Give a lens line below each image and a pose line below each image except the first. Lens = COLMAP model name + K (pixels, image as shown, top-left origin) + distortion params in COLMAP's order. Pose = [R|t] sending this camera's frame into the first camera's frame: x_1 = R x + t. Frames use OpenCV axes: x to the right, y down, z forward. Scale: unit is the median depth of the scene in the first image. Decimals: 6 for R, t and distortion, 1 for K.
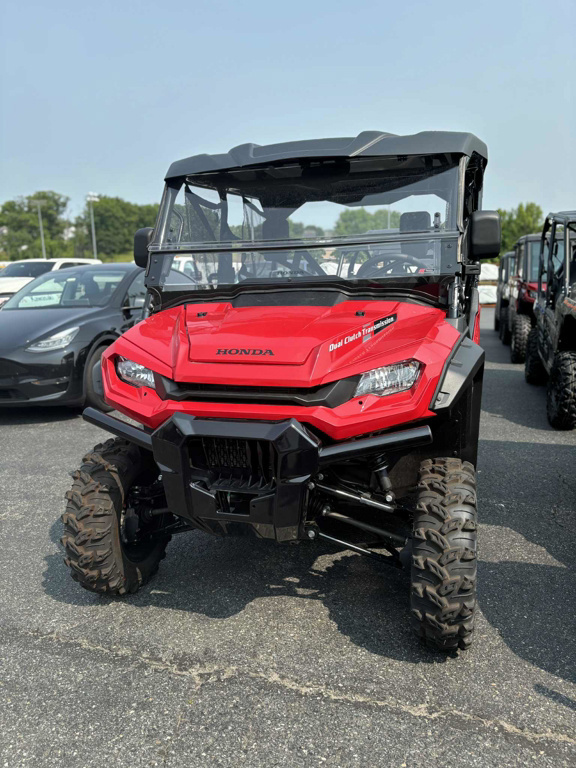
lens RADIAL K [[641.0, 0, 288.0], [0, 641.0, 384.0], [0, 0, 1]] dist [-0.004171, -0.005345]
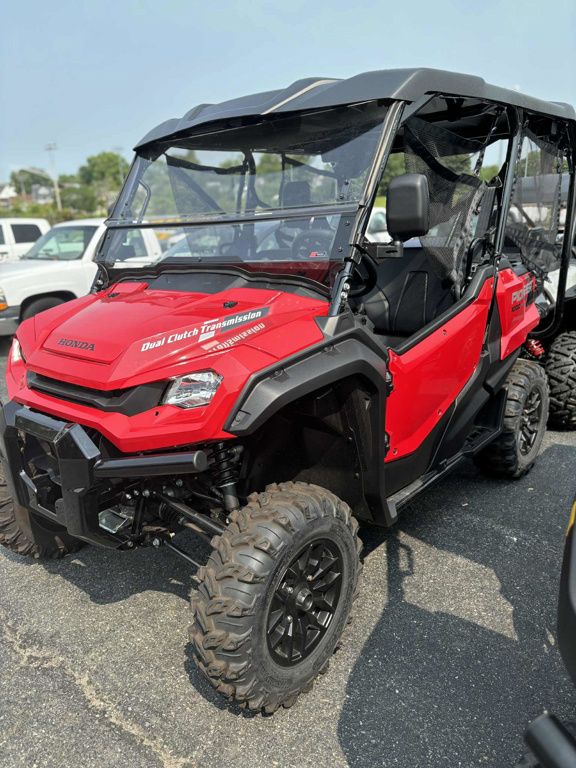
lens RADIAL K [[633.2, 0, 288.0], [0, 633.2, 384.0], [0, 0, 1]] dist [0.034886, -0.066079]
pose [[0.910321, 0.096490, -0.402499, 0.576513], [-0.061459, 0.993179, 0.099092, -0.099676], [0.409315, -0.065469, 0.910041, 0.259829]]
